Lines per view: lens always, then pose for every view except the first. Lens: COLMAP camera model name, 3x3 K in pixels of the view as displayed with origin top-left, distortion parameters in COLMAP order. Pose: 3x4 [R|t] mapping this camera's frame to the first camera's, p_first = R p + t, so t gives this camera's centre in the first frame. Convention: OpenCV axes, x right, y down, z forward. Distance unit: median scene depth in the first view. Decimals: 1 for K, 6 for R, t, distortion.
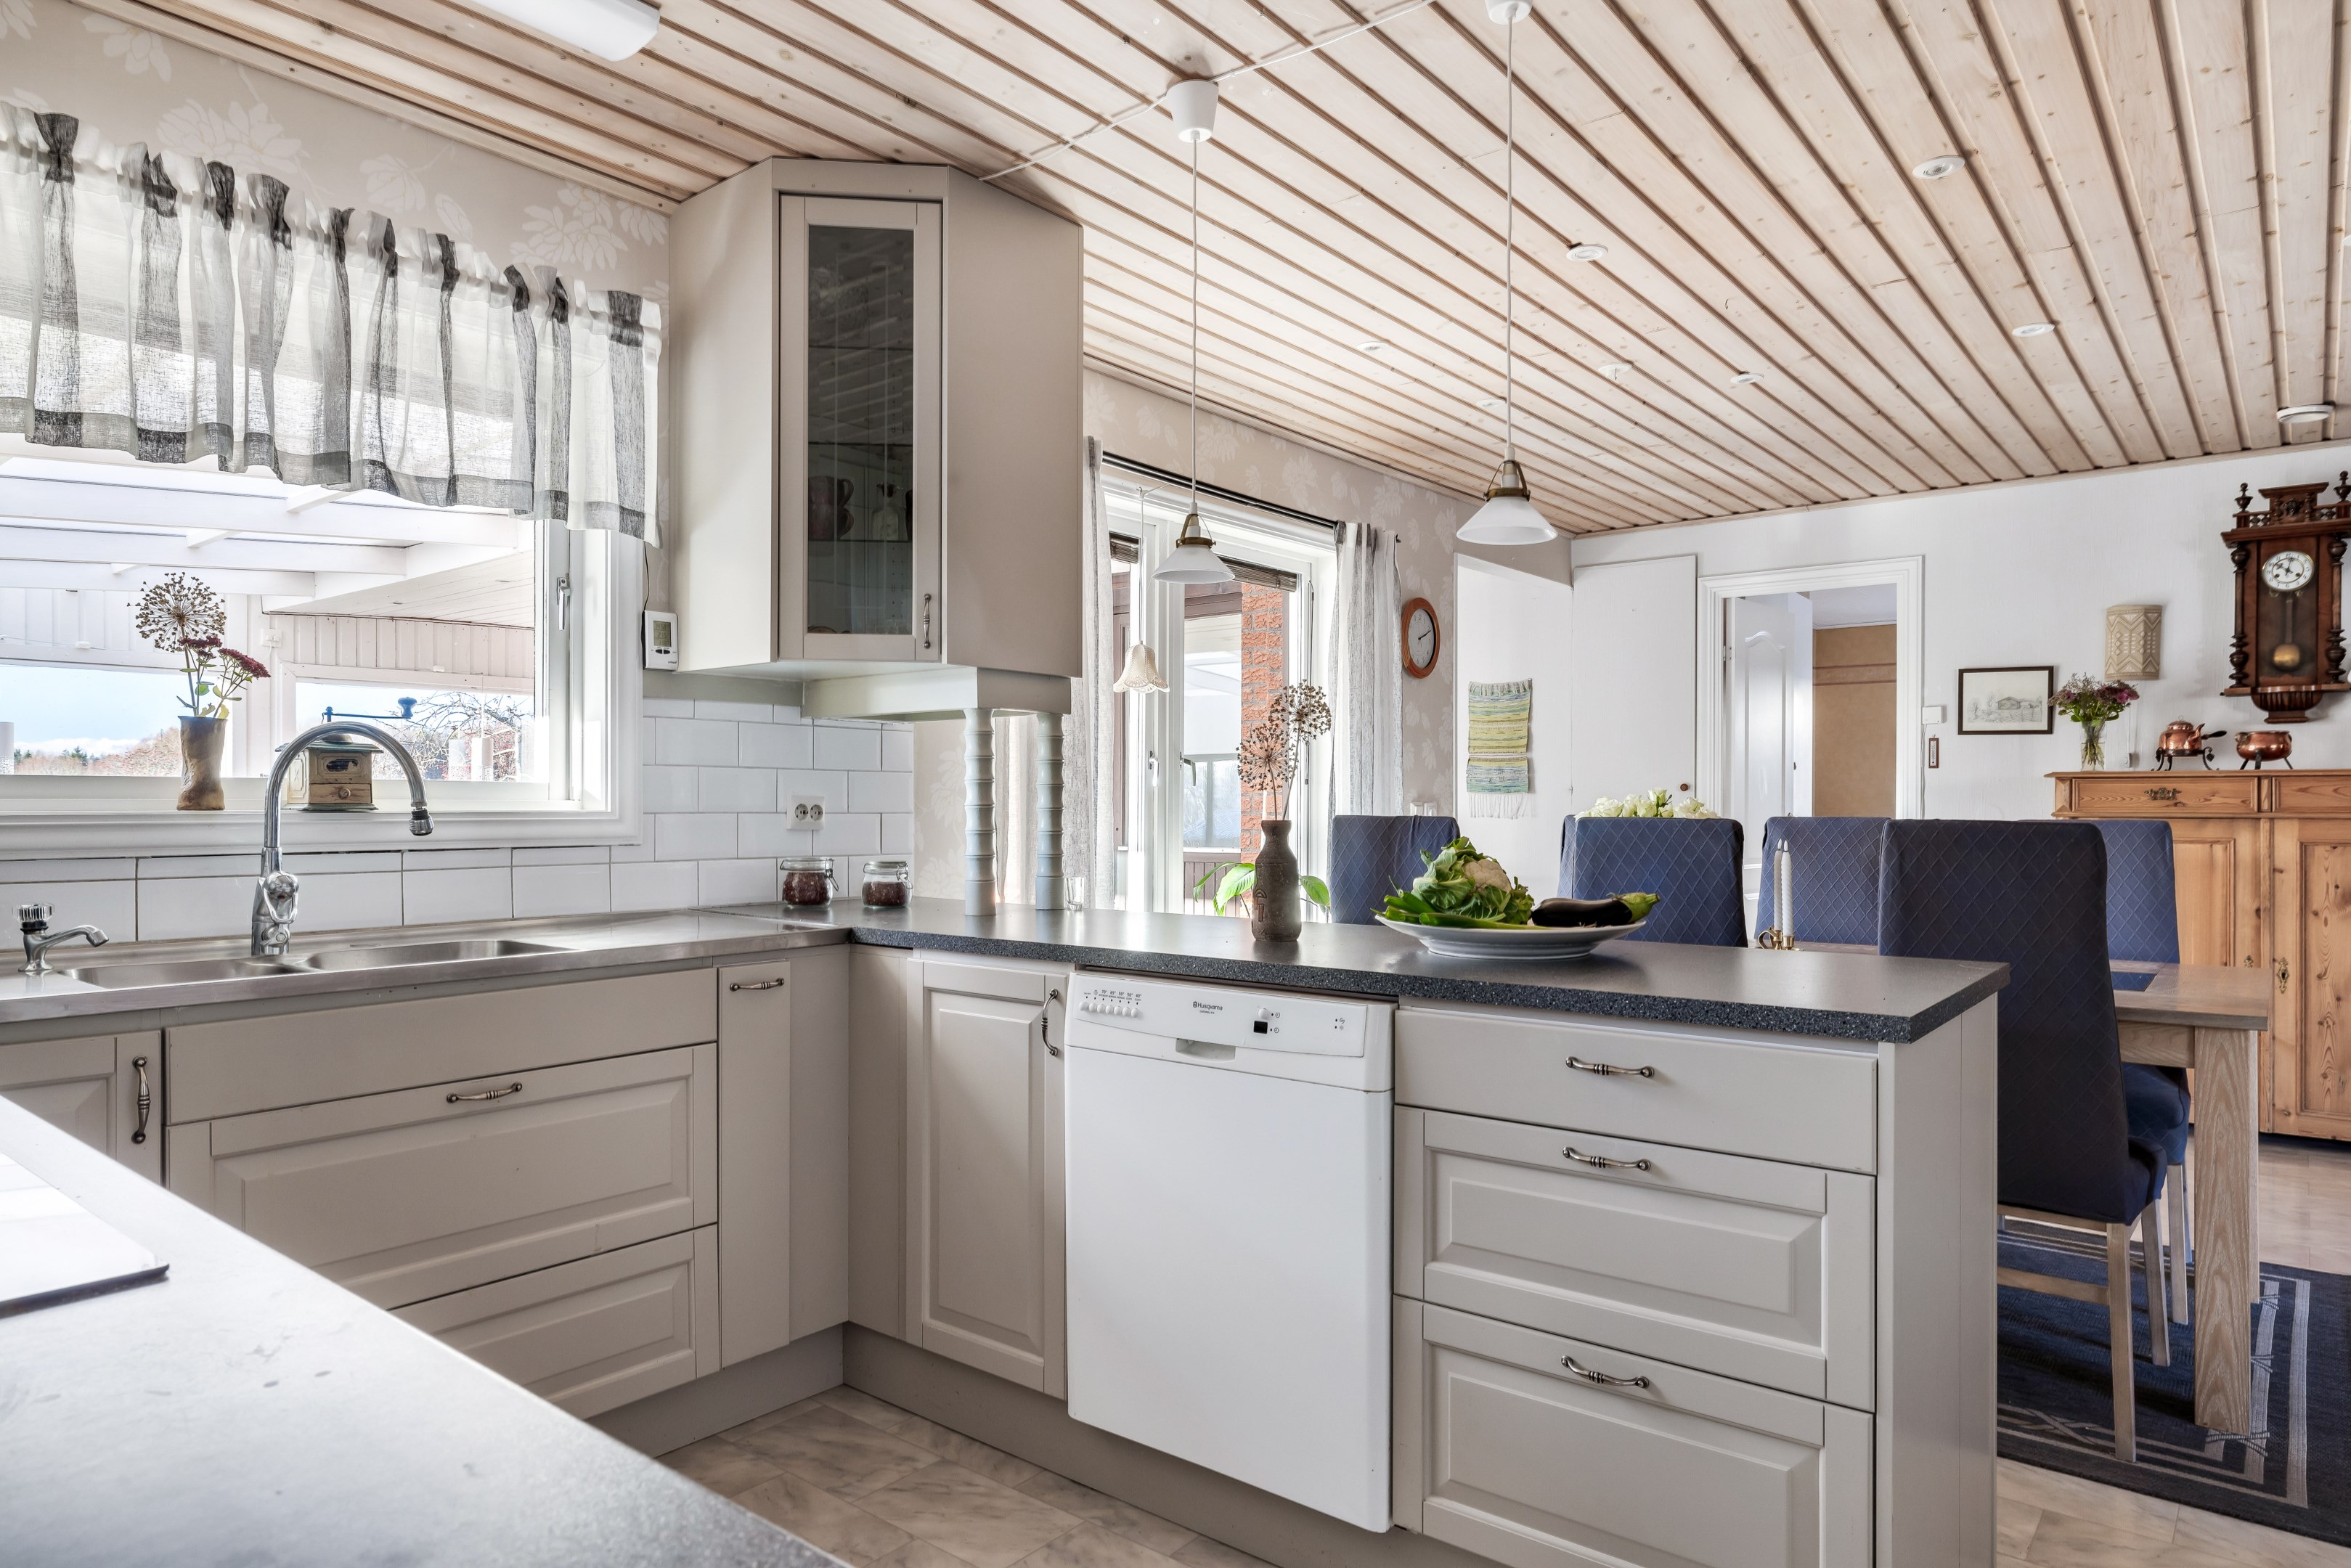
lens RADIAL K [[1407.1, 0, 1177.1], [0, 1407.1, 809.1], [0, 0, 1]] dist [0.001796, 0.000952]
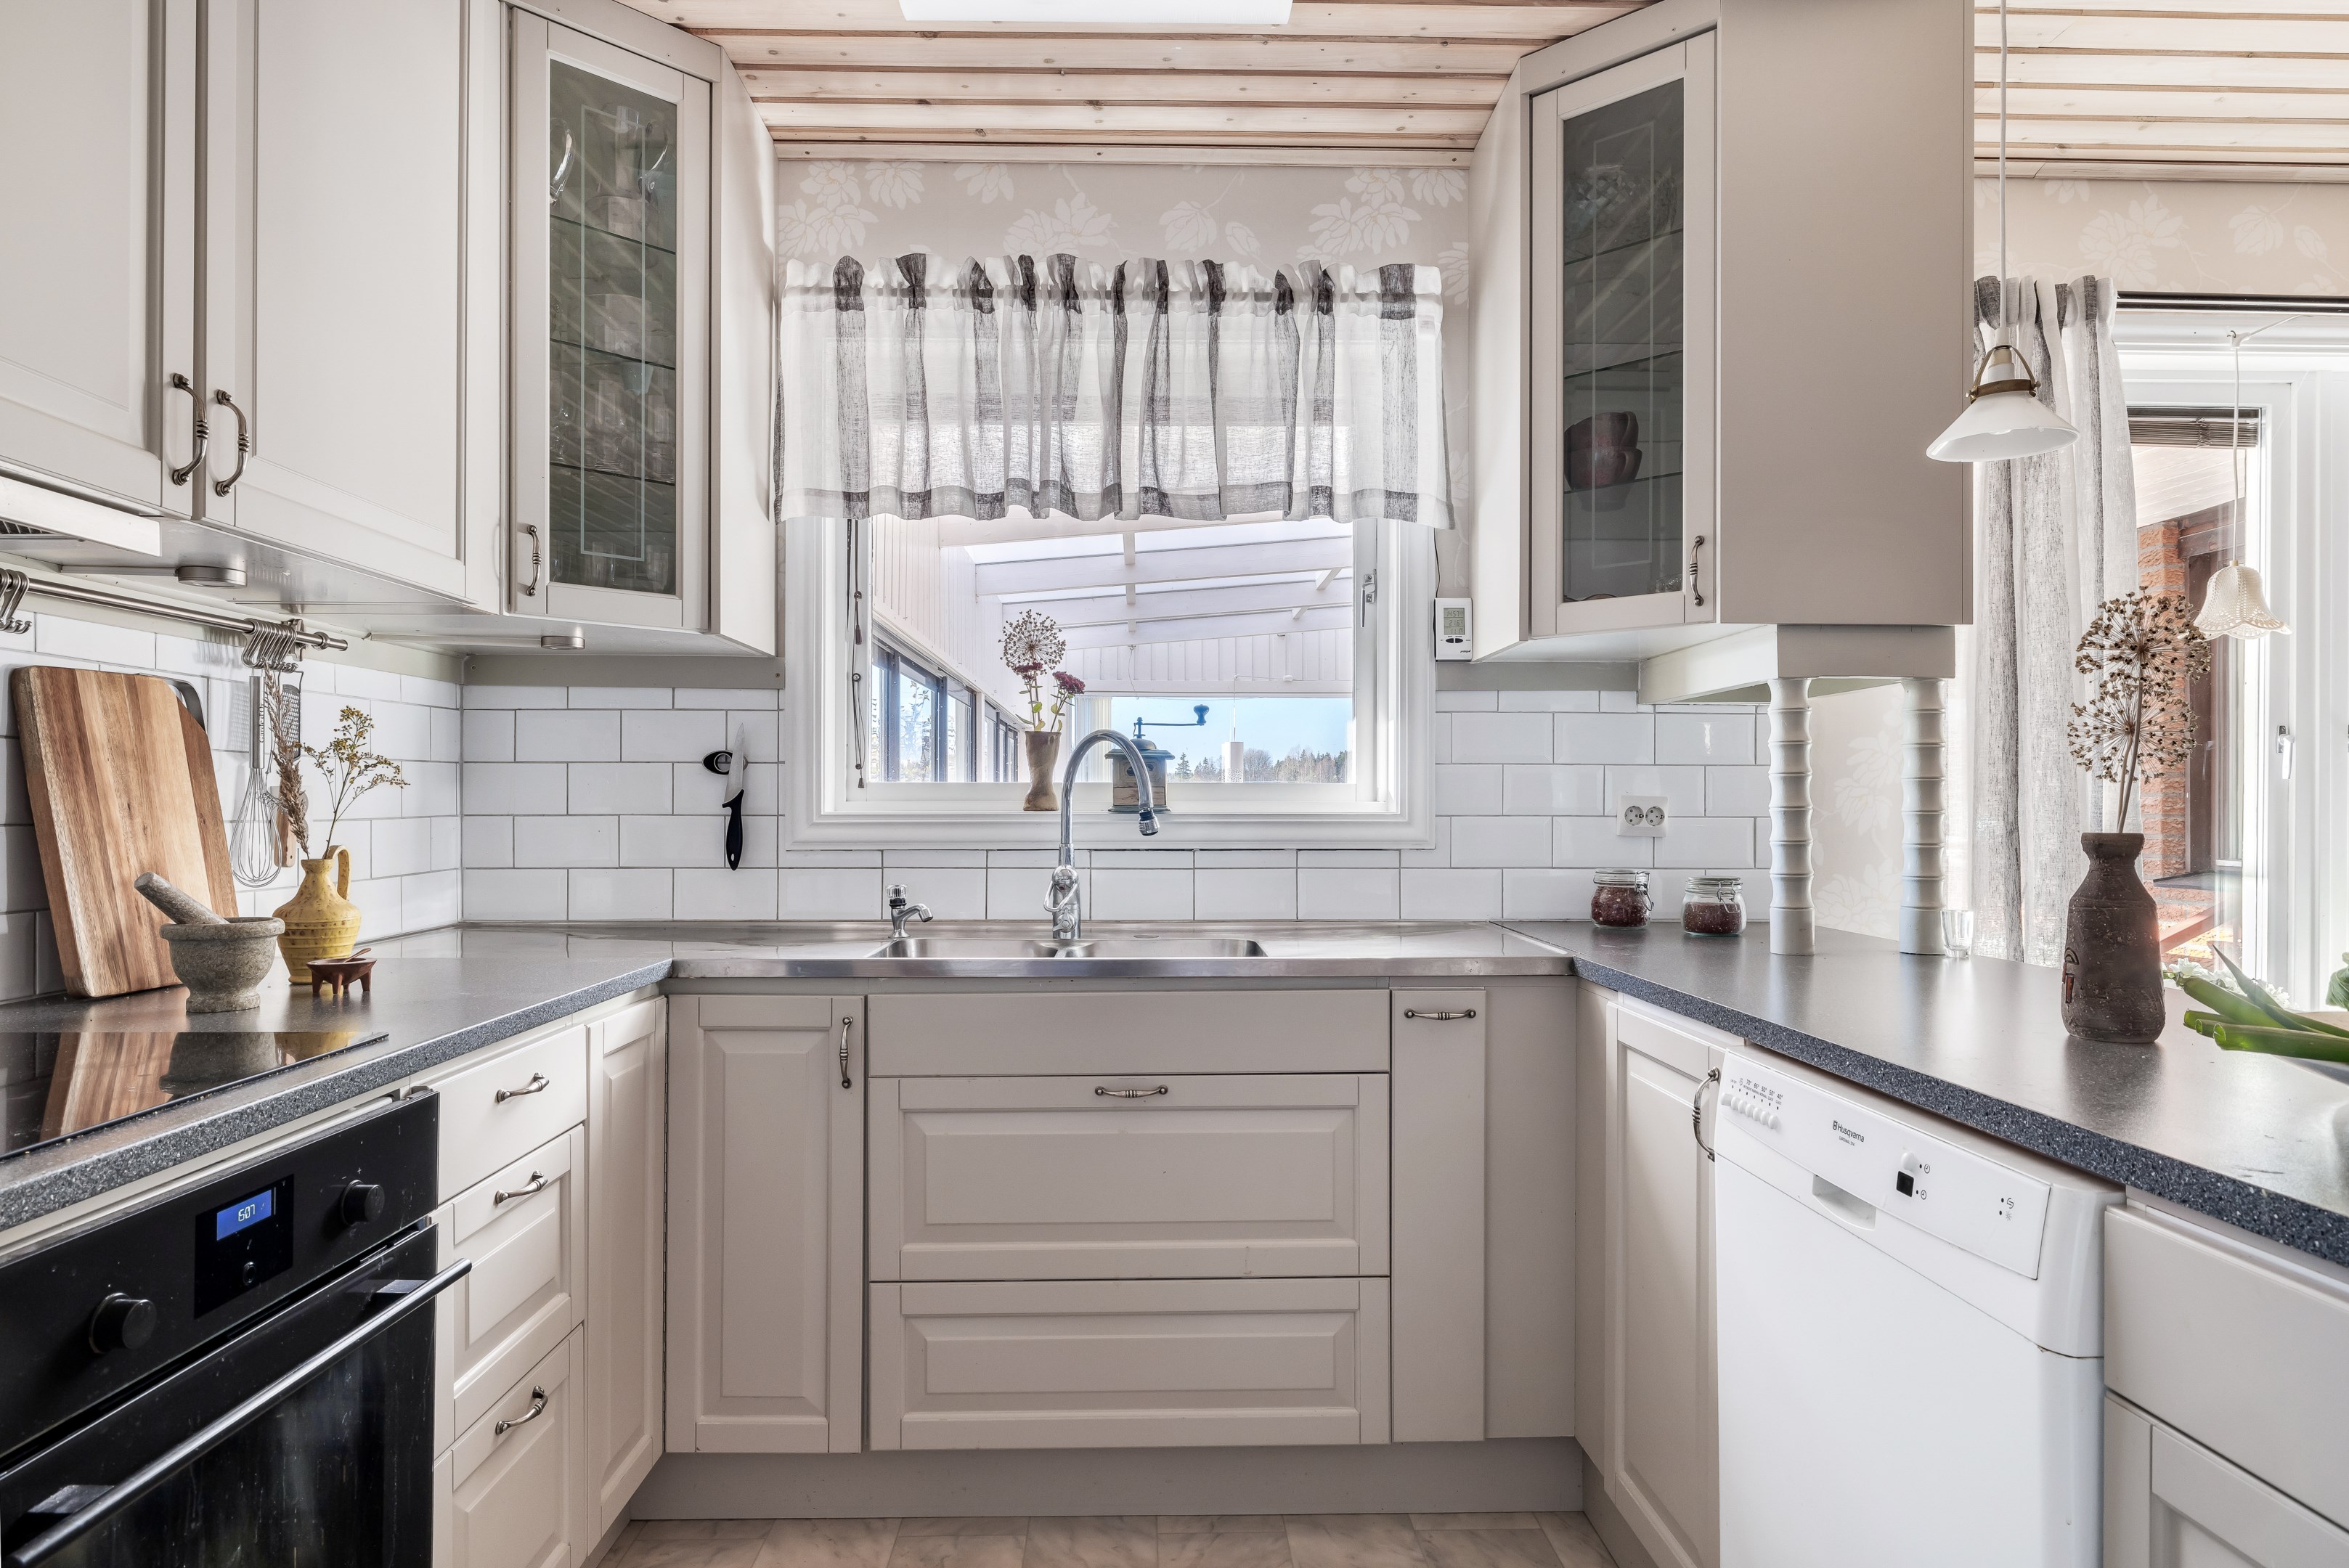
lens RADIAL K [[1396.7, 0, 1169.9], [0, 1396.7, 801.6], [0, 0, 1]] dist [-0.003936, 0.002413]
pose [[0.647648, -0.001812, -0.761937, 0.204574], [-0.002952, 0.999984, -0.004888, -0.001214], [0.761934, 0.005415, 0.647633, 0.256715]]
